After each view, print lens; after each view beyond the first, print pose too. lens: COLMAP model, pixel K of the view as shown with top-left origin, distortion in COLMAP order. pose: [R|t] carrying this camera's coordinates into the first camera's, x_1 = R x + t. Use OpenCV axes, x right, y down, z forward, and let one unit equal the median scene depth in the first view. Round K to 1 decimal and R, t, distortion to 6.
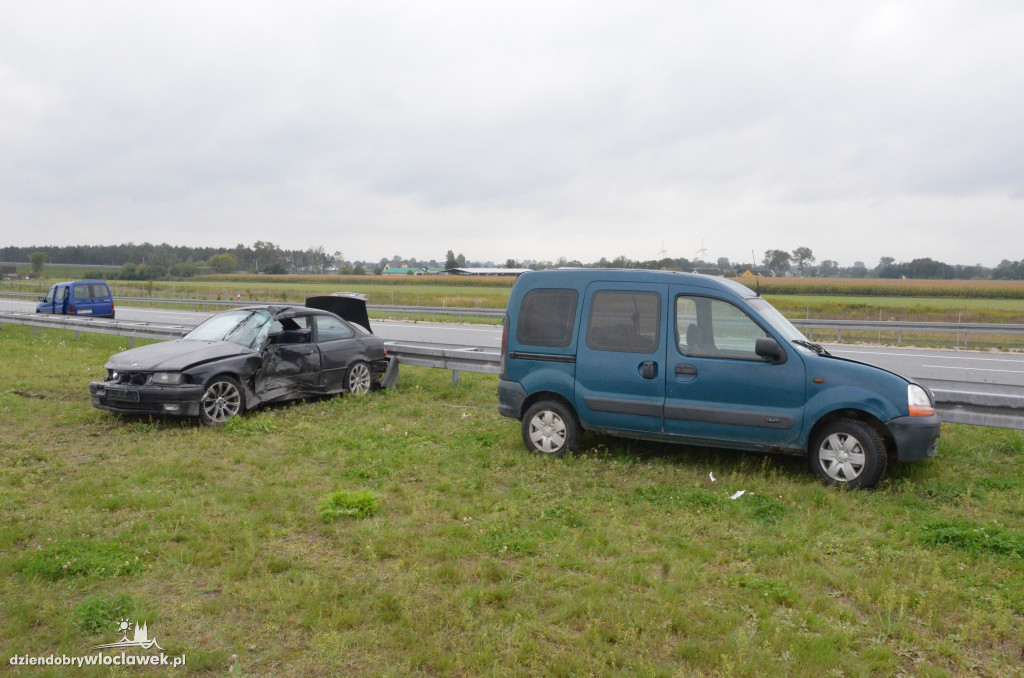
lens RADIAL K [[793.6, 0, 514.1], [0, 793.6, 356.1], [0, 0, 1]] dist [-0.038270, 0.007009]
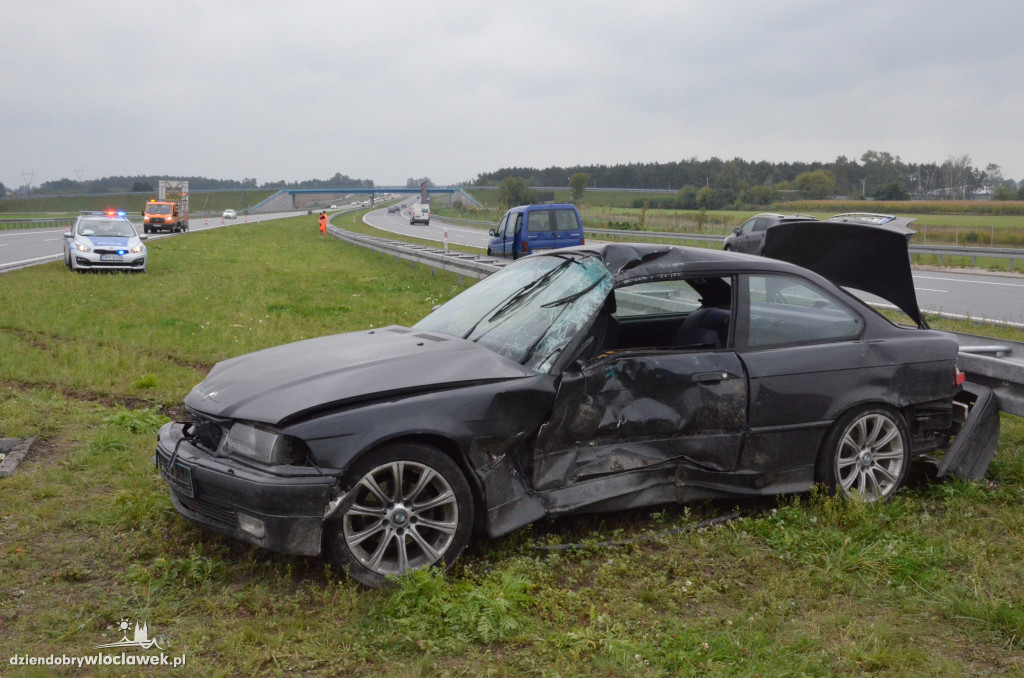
lens RADIAL K [[1156.8, 0, 523.3], [0, 1156.8, 358.0], [0, 0, 1]] dist [-0.037027, 0.042932]
pose [[0.822817, 0.066570, -0.564395, -0.035344], [-0.048754, 0.997723, 0.046603, -0.033245], [0.566212, -0.010829, 0.824189, 0.517012]]
